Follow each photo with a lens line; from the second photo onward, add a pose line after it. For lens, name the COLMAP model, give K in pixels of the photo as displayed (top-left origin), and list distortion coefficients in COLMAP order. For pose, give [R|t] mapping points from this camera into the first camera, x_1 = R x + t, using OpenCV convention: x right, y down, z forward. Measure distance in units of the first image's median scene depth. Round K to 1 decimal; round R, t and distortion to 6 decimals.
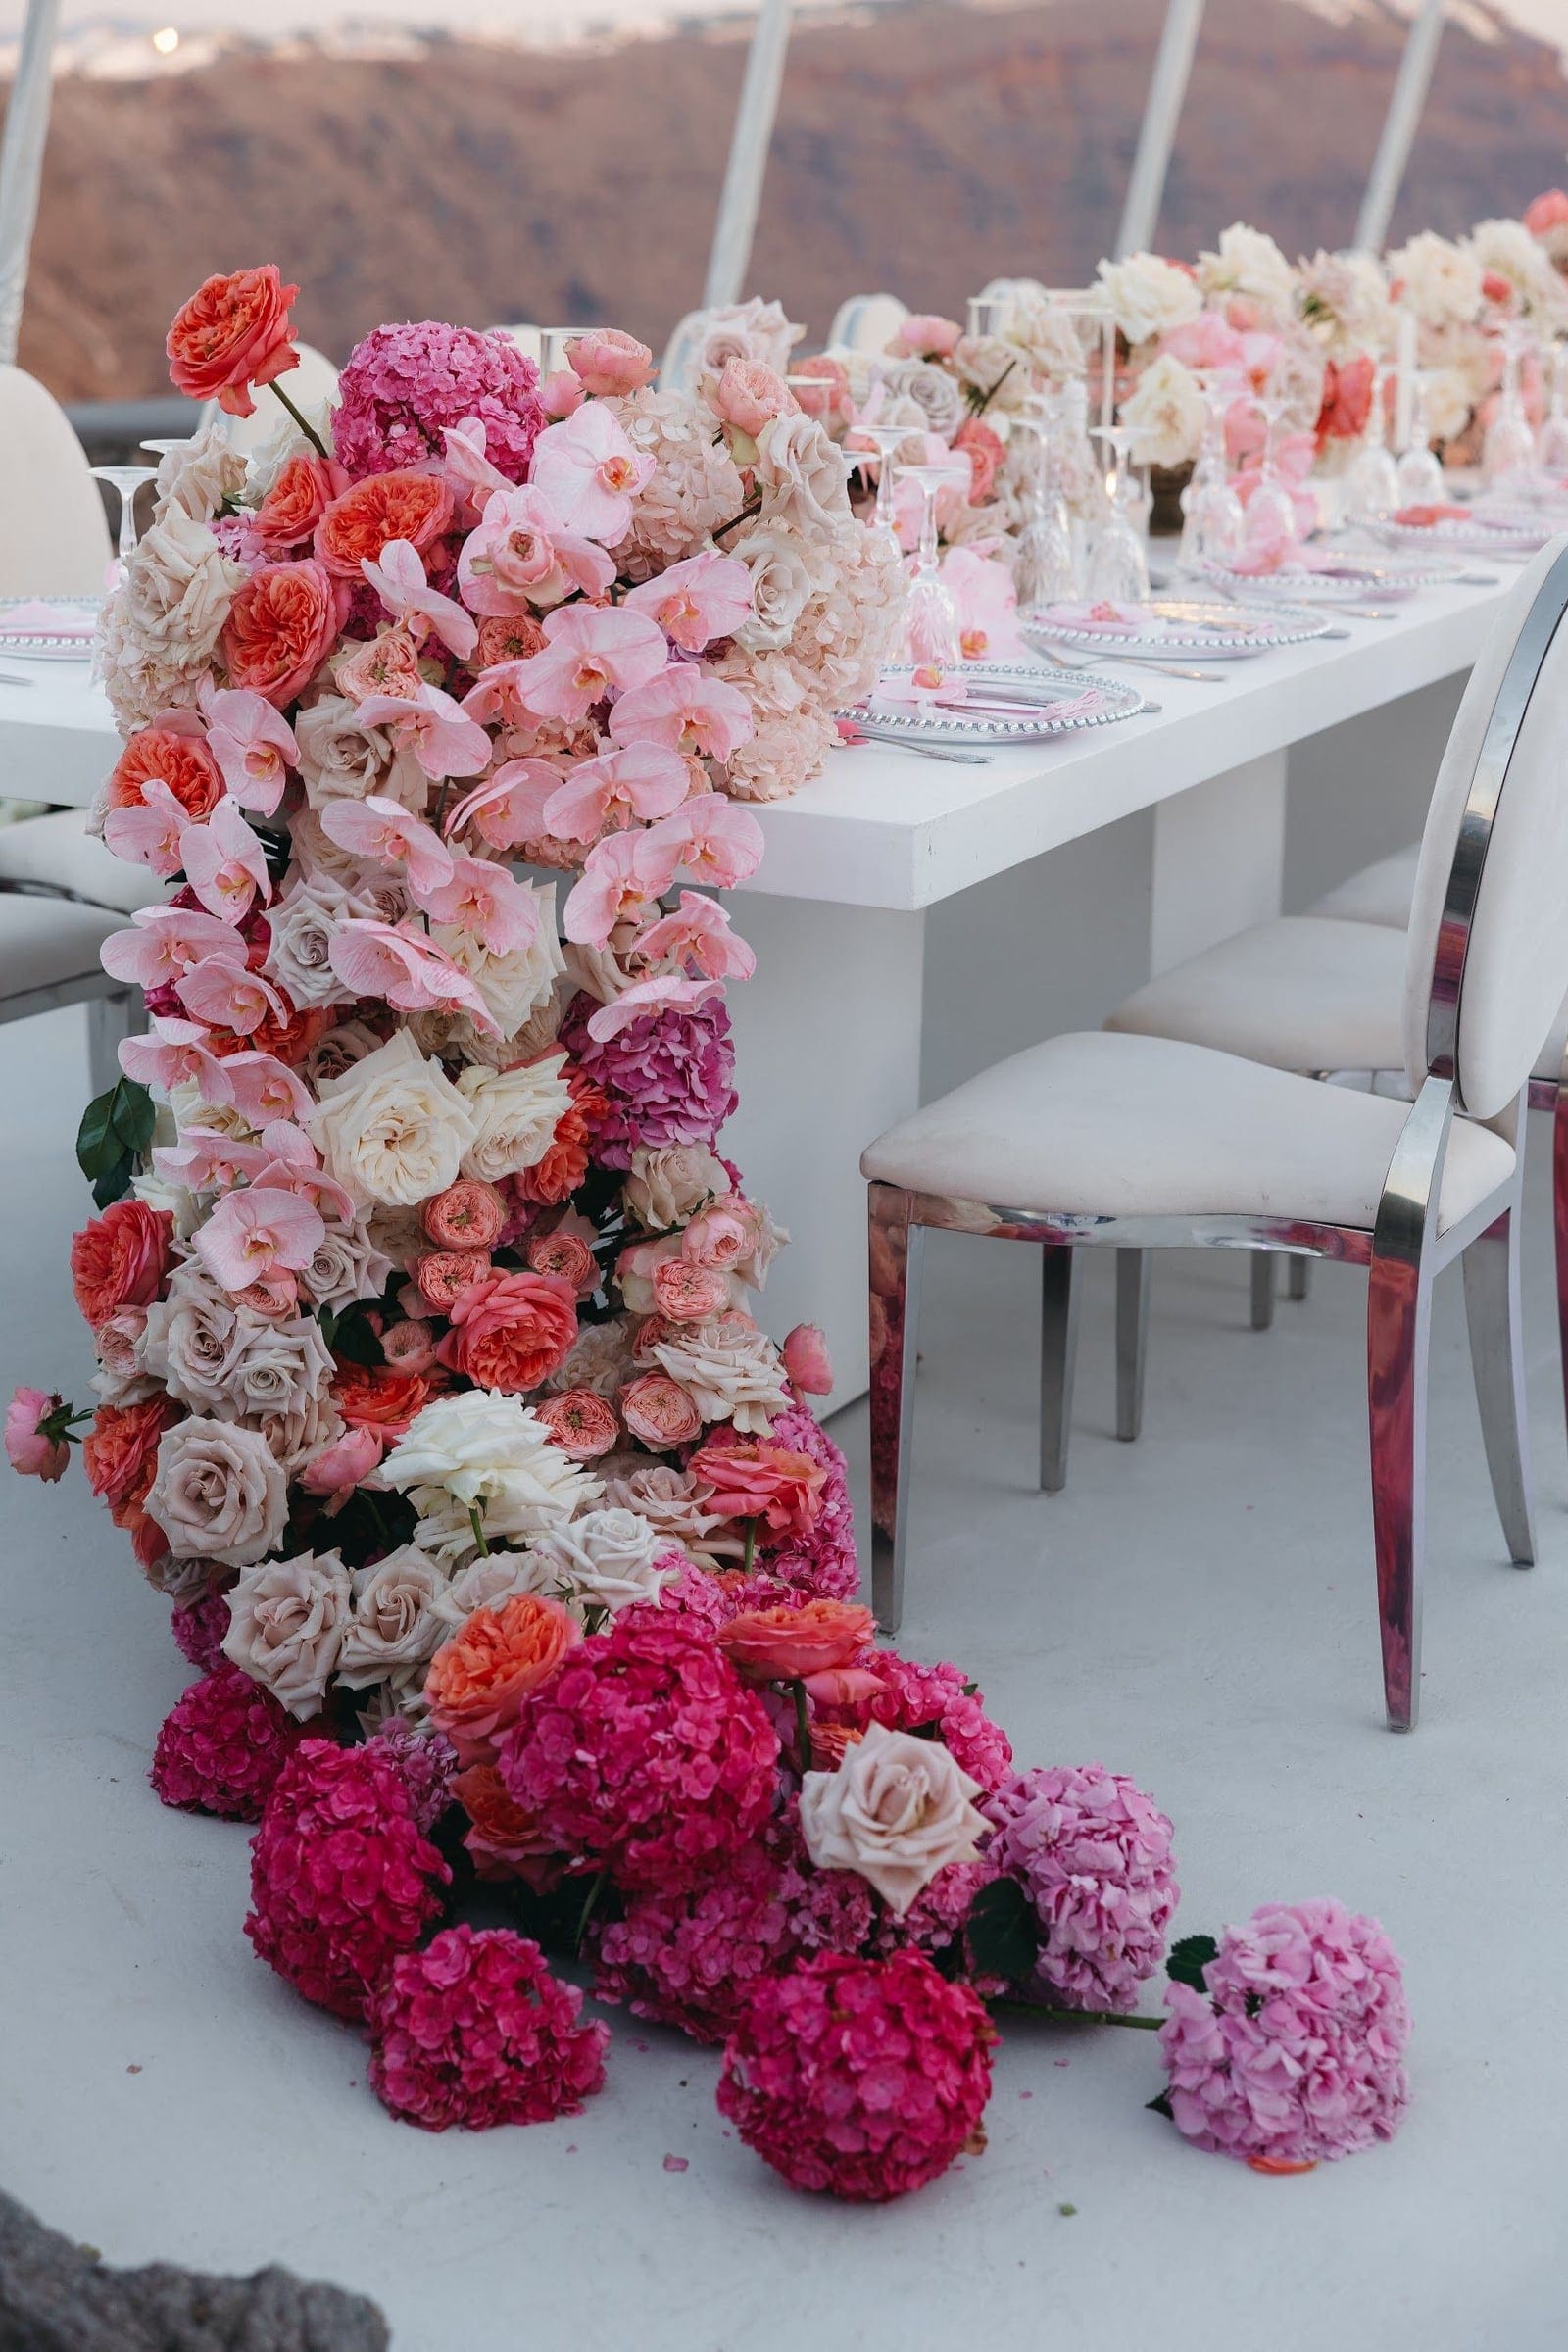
lens RADIAL K [[3938.0, 0, 783.6], [0, 3938.0, 1169.7], [0, 0, 1]] dist [0.015913, 0.000000]
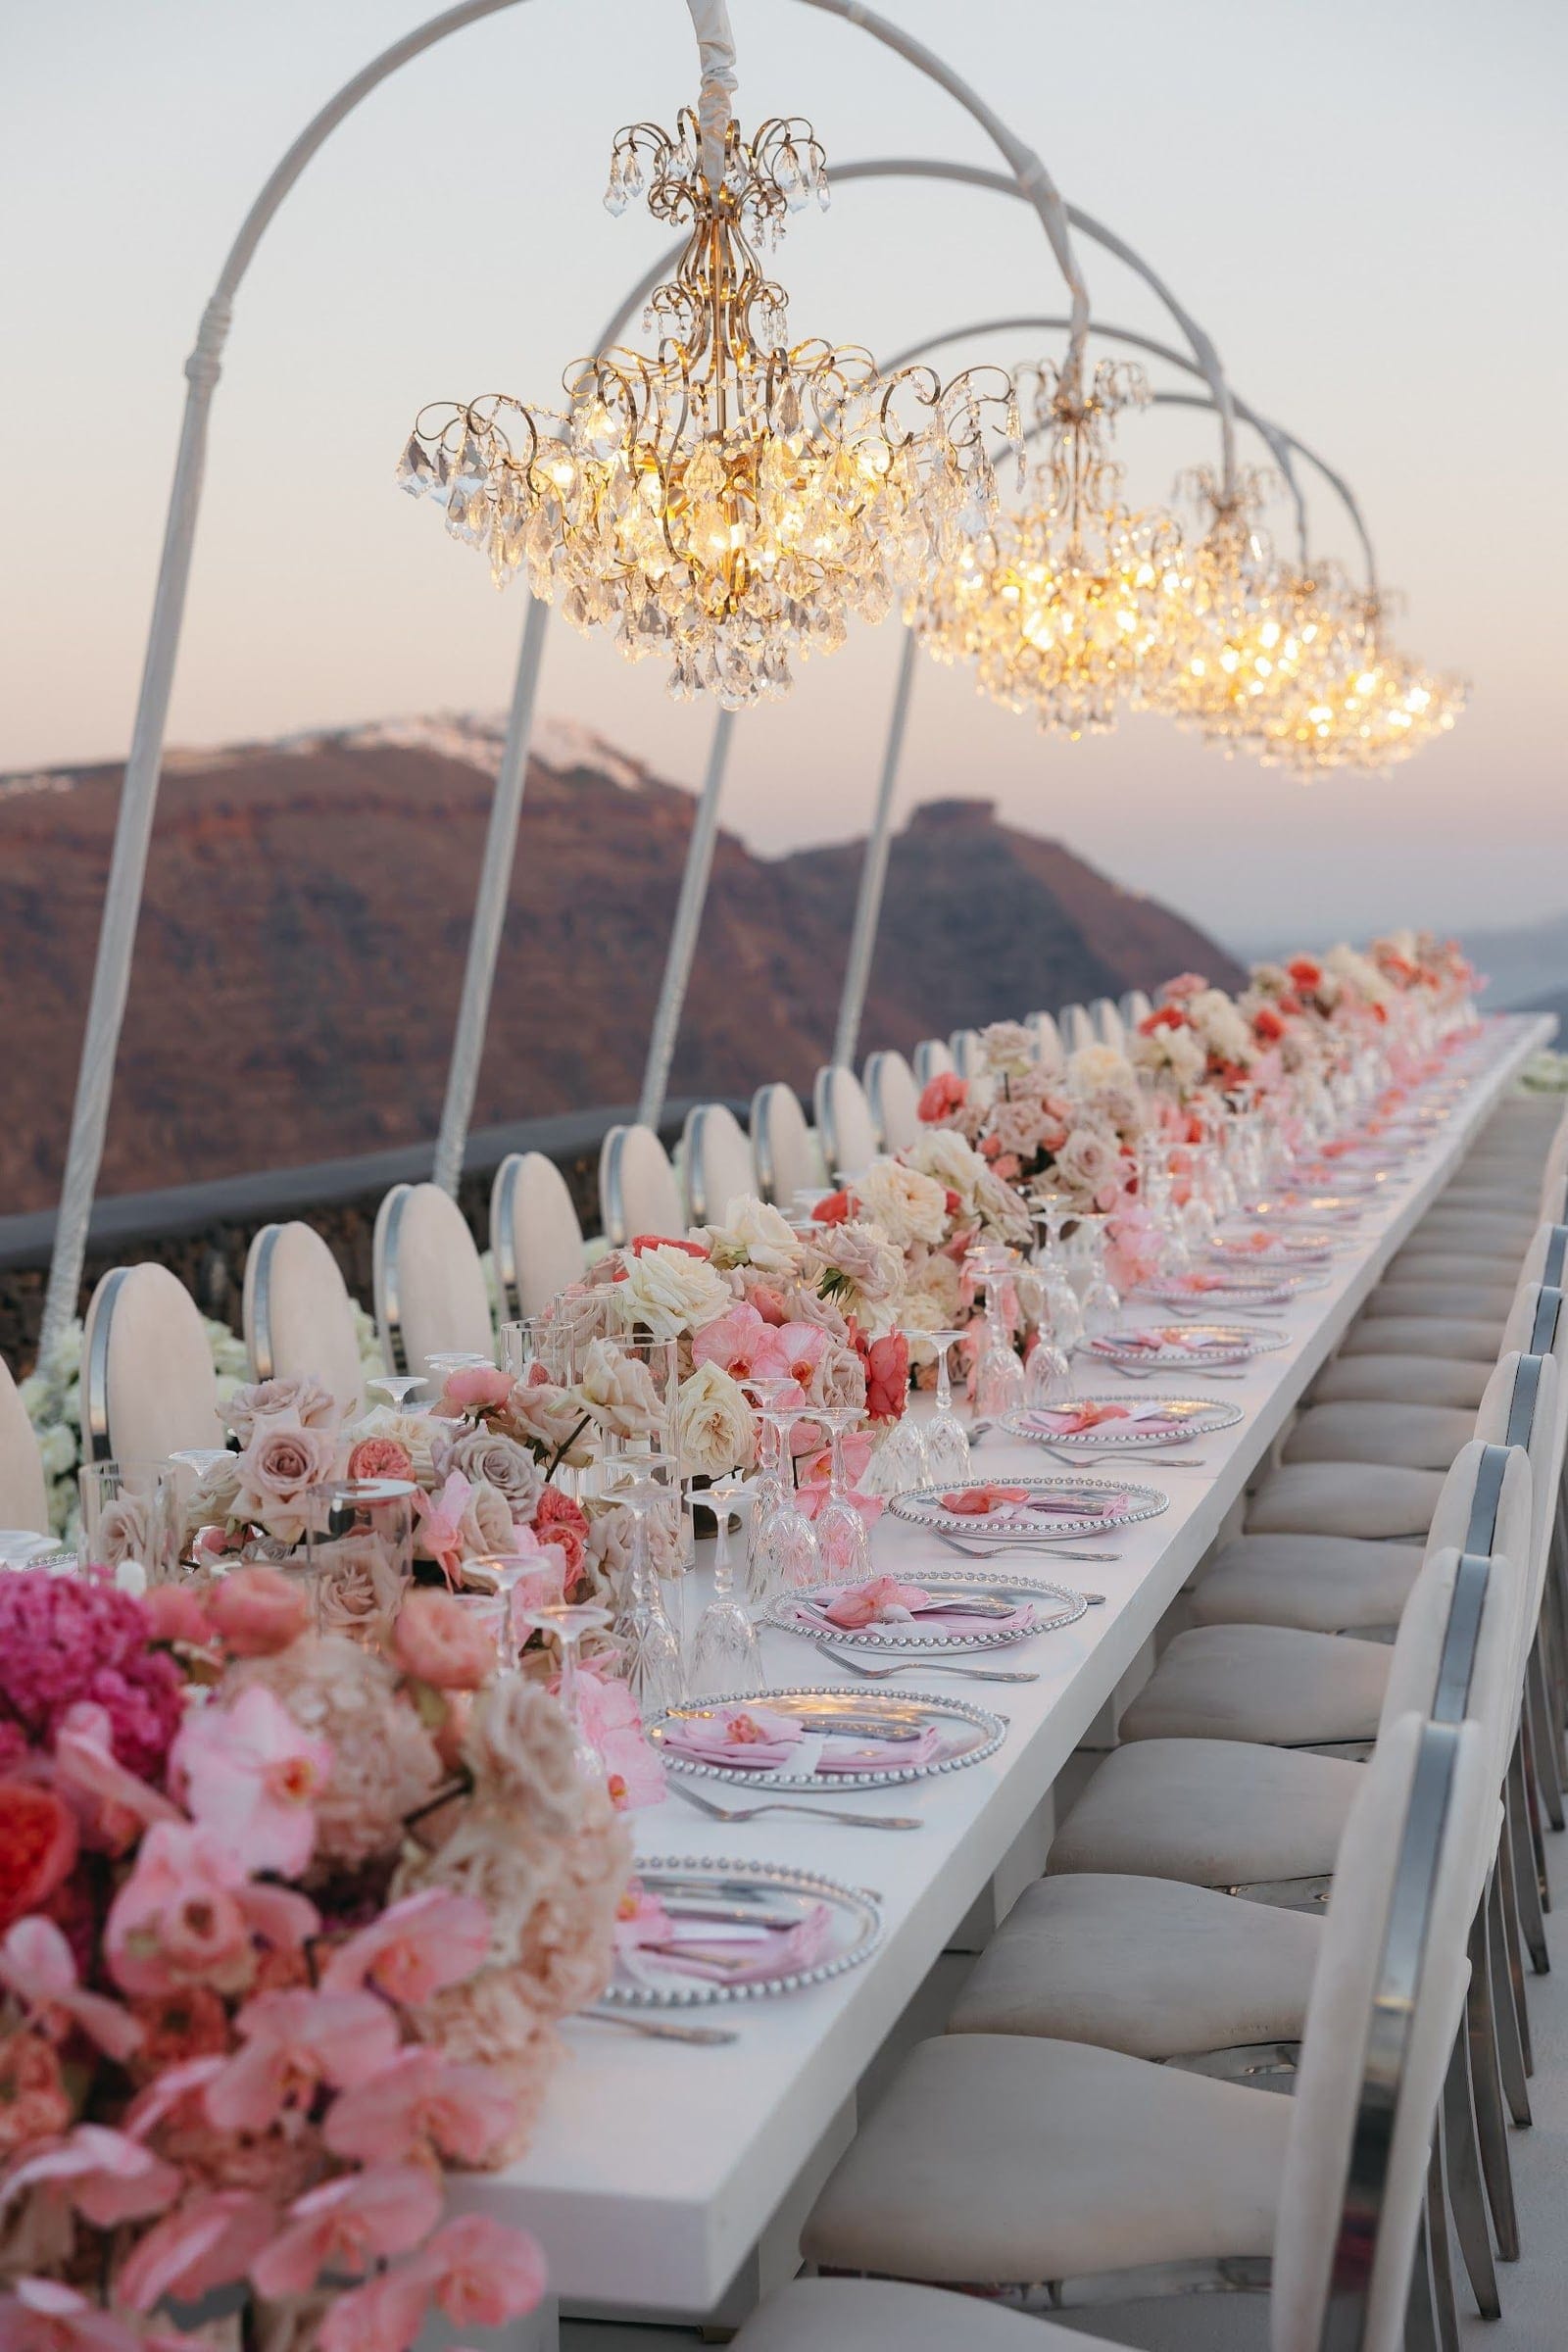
lens RADIAL K [[3643.6, 0, 790.1], [0, 3643.6, 1184.9], [0, 0, 1]] dist [-0.056728, 0.000000]
pose [[0.975829, -0.049923, 0.212759, -0.090852], [0.085011, 0.983594, -0.159112, -0.165215], [-0.201325, 0.173352, 0.964063, 0.265412]]
